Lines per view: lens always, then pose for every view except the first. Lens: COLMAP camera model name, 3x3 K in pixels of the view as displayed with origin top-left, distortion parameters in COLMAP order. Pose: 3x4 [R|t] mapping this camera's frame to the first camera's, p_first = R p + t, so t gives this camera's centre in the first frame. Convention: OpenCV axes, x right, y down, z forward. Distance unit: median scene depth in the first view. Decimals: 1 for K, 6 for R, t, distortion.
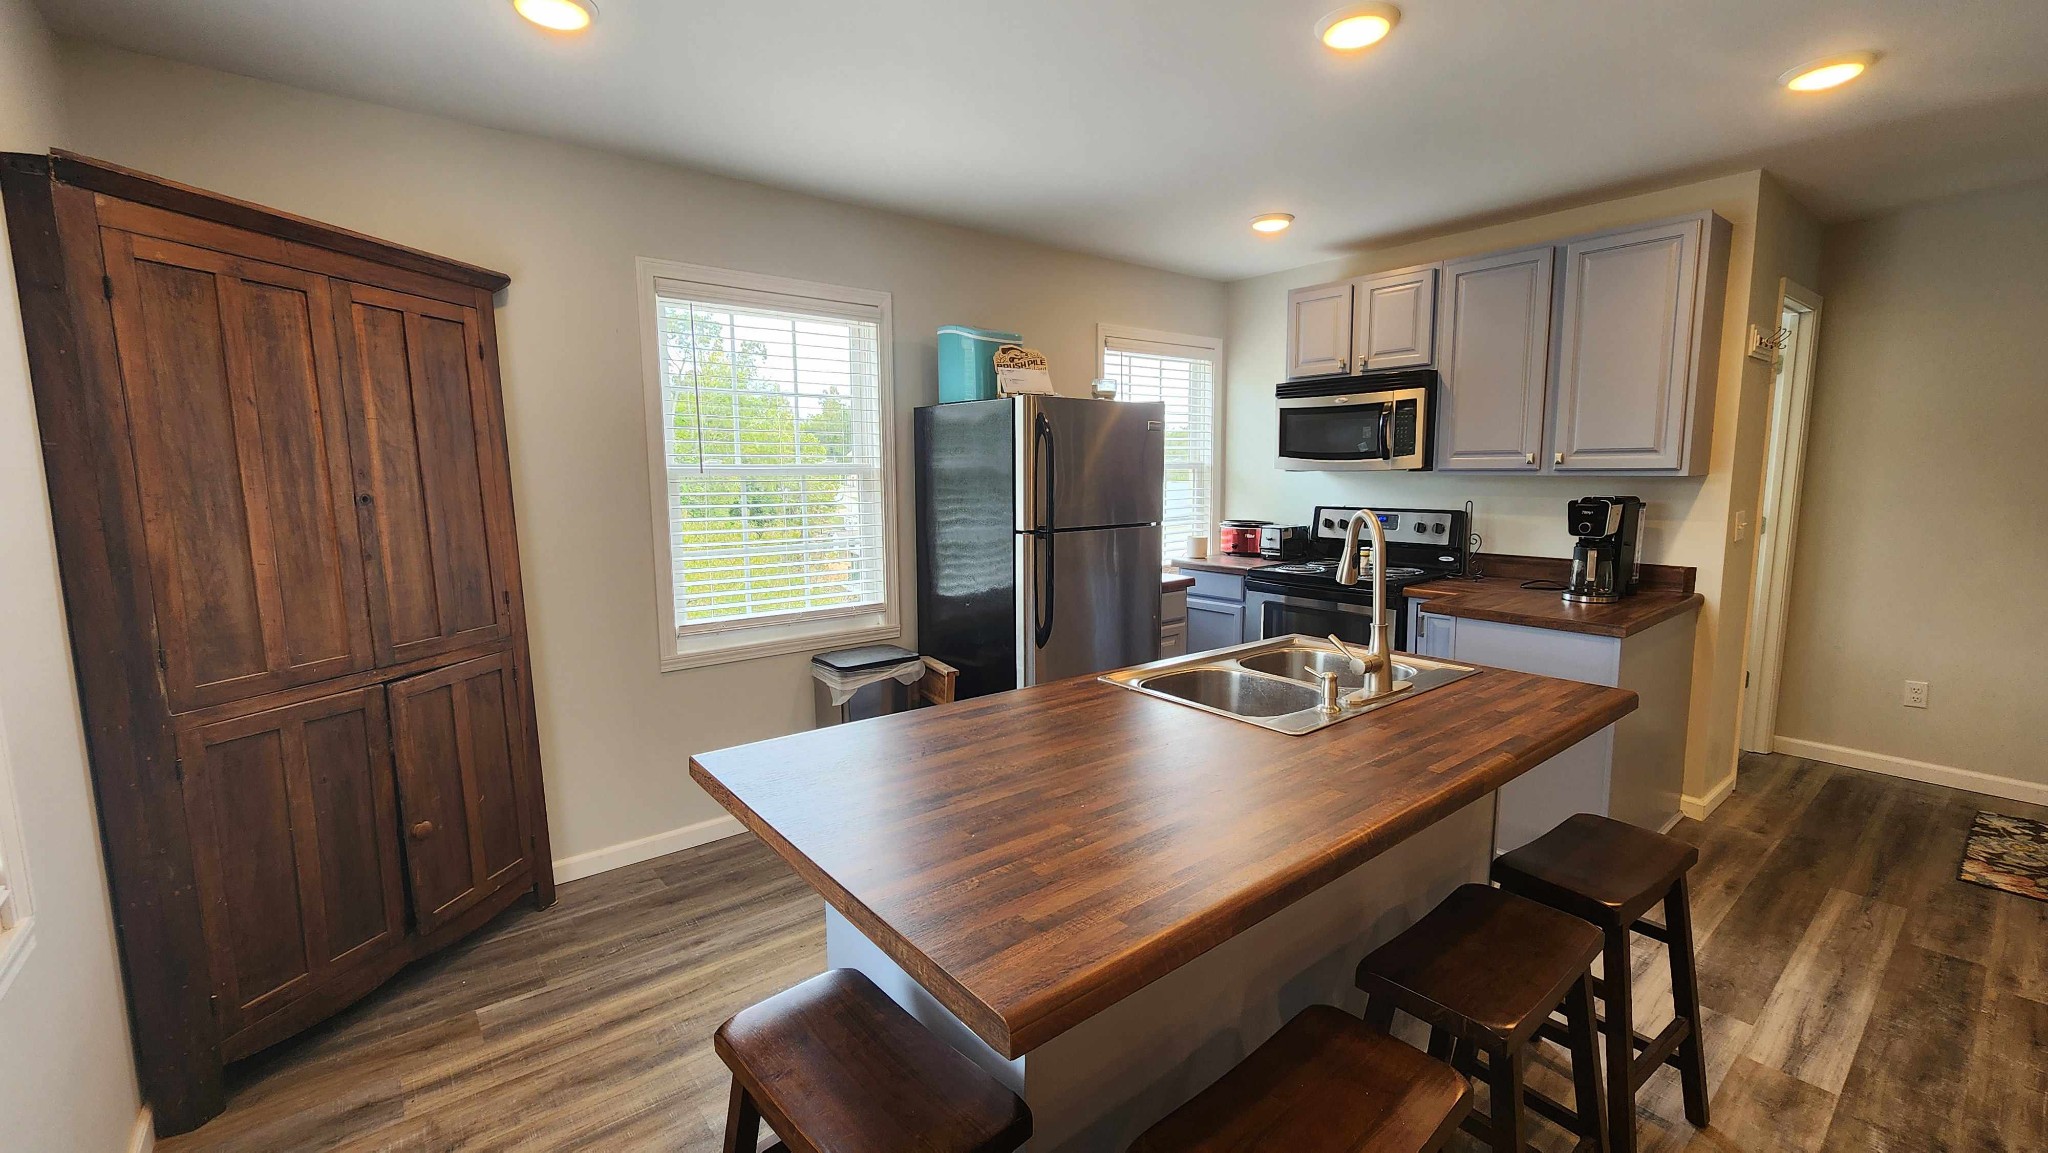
lens RADIAL K [[841.6, 0, 1024.3], [0, 841.6, 570.3], [0, 0, 1]] dist [-0.002381, 0.001968]
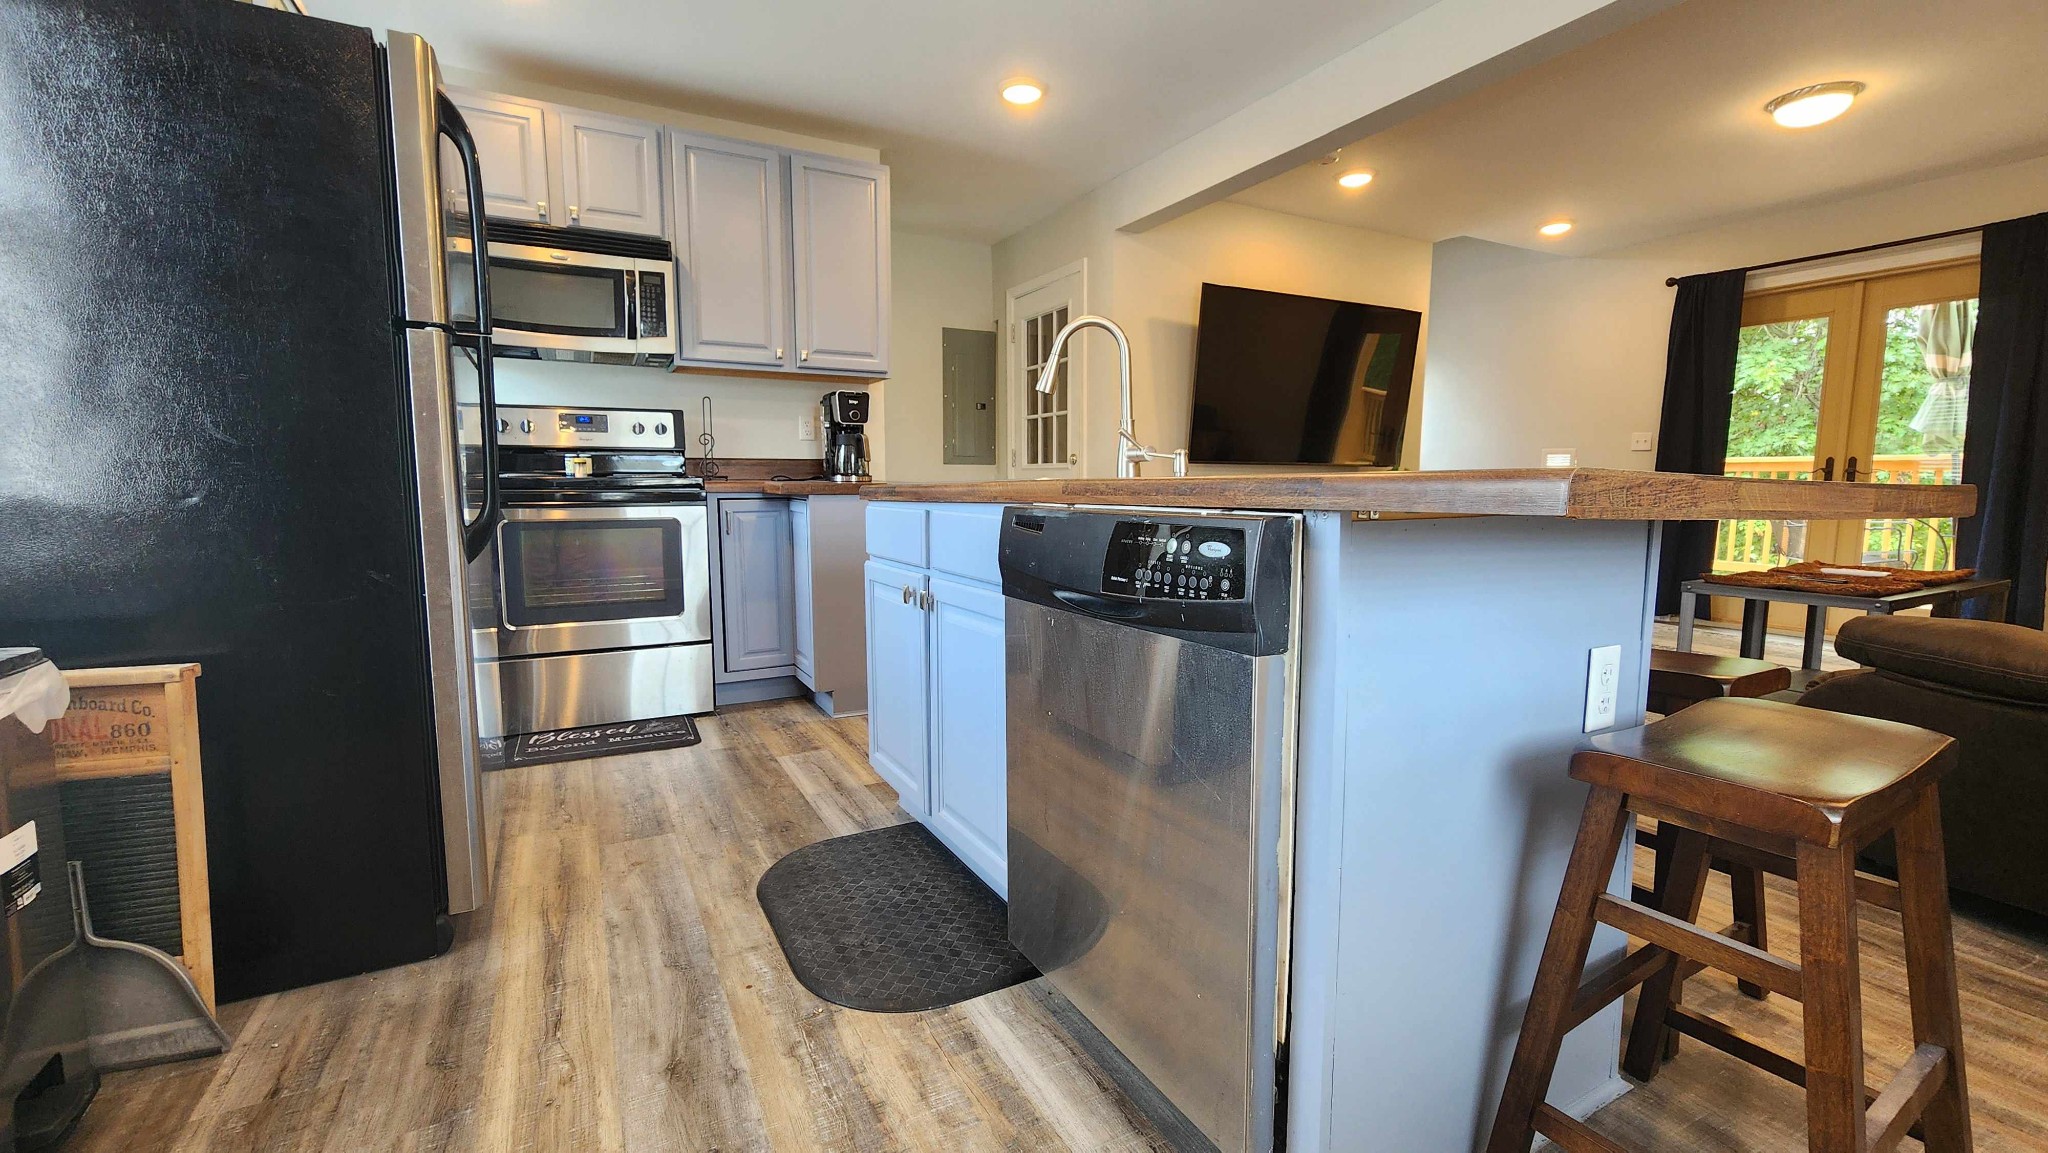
lens RADIAL K [[841.6, 0, 1027.2], [0, 841.6, 573.4], [0, 0, 1]] dist [-0.002381, 0.001968]
pose [[0.184267, -0.100114, 0.977764, -0.513632], [0.111695, 0.990487, 0.080367, 0.115962], [-0.976509, 0.094402, 0.193696, 0.700134]]
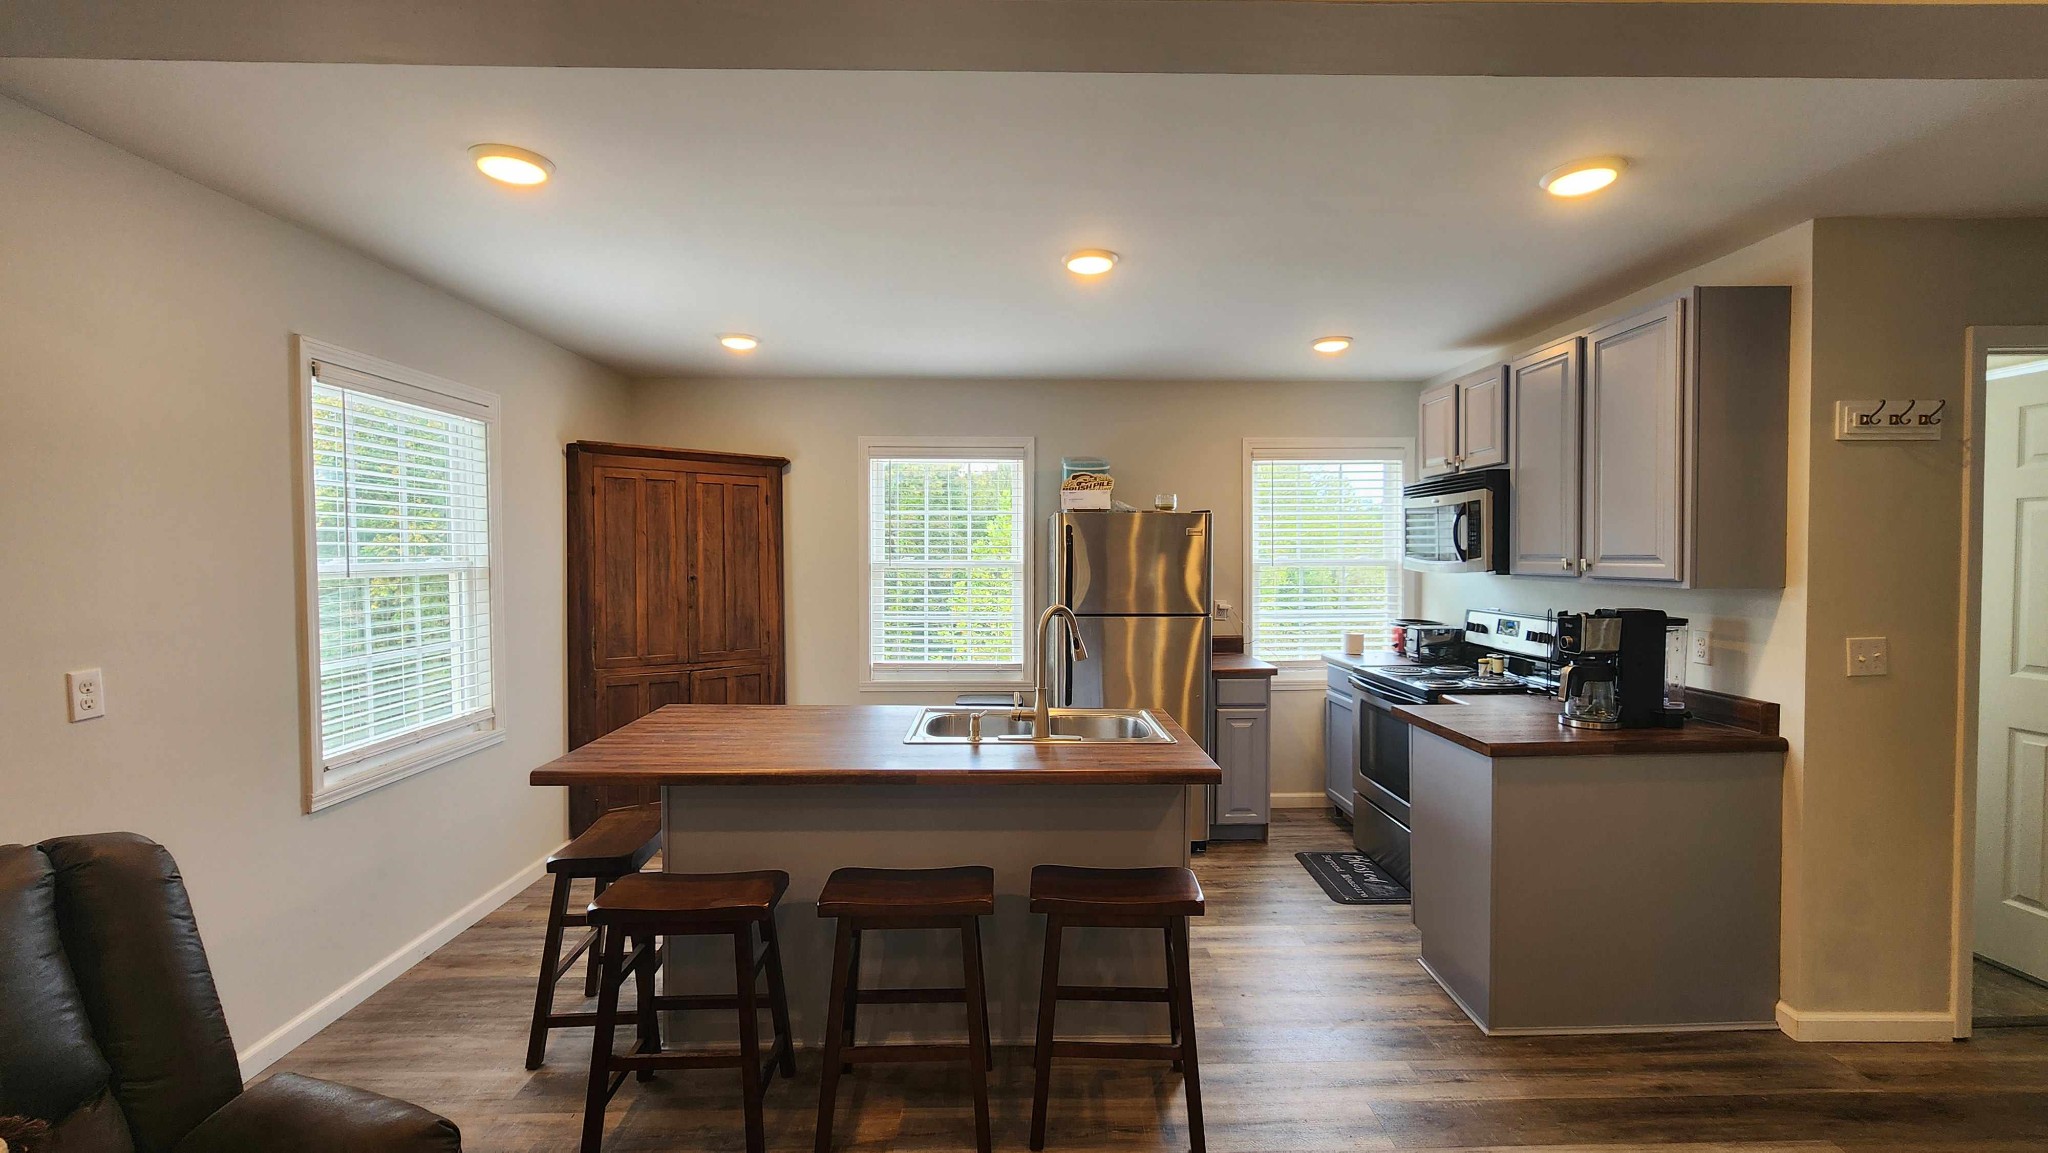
lens RADIAL K [[841.6, 0, 1028.4], [0, 841.6, 574.2], [0, 0, 1]] dist [-0.002381, 0.001968]
pose [[0.789153, 0.022174, -0.613797, 0.936493], [-0.080410, 0.994477, -0.067457, -0.019558], [0.608911, 0.102590, 0.786577, -0.085861]]
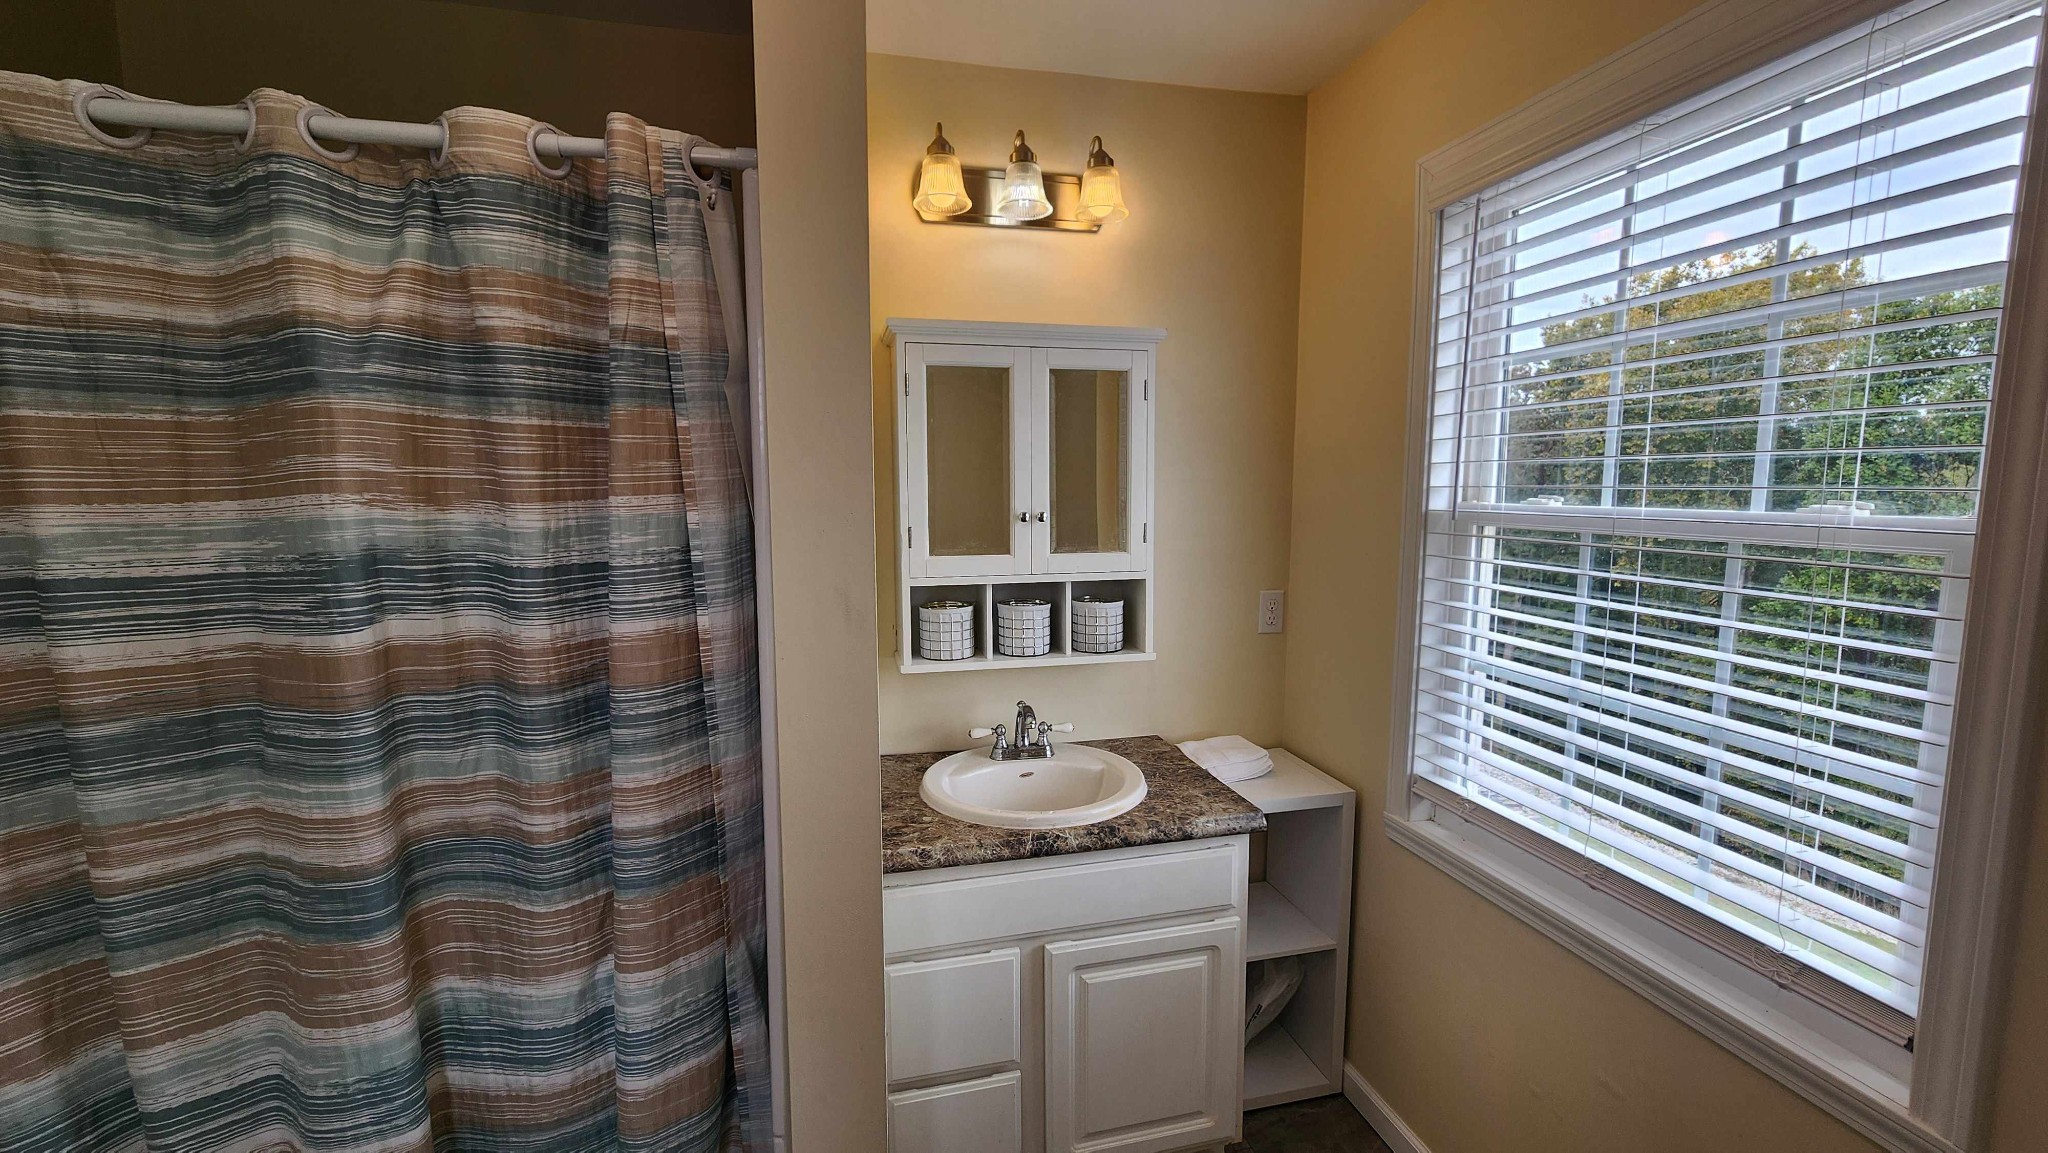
lens RADIAL K [[841.6, 0, 1020.3], [0, 841.6, 583.9], [0, 0, 1]] dist [-0.002381, 0.001968]
pose [[-0.415745, 0.107354, -0.903123, 0.264539], [-0.111653, 0.979473, 0.167828, -0.160539], [0.902602, 0.170610, -0.395224, 1.159089]]
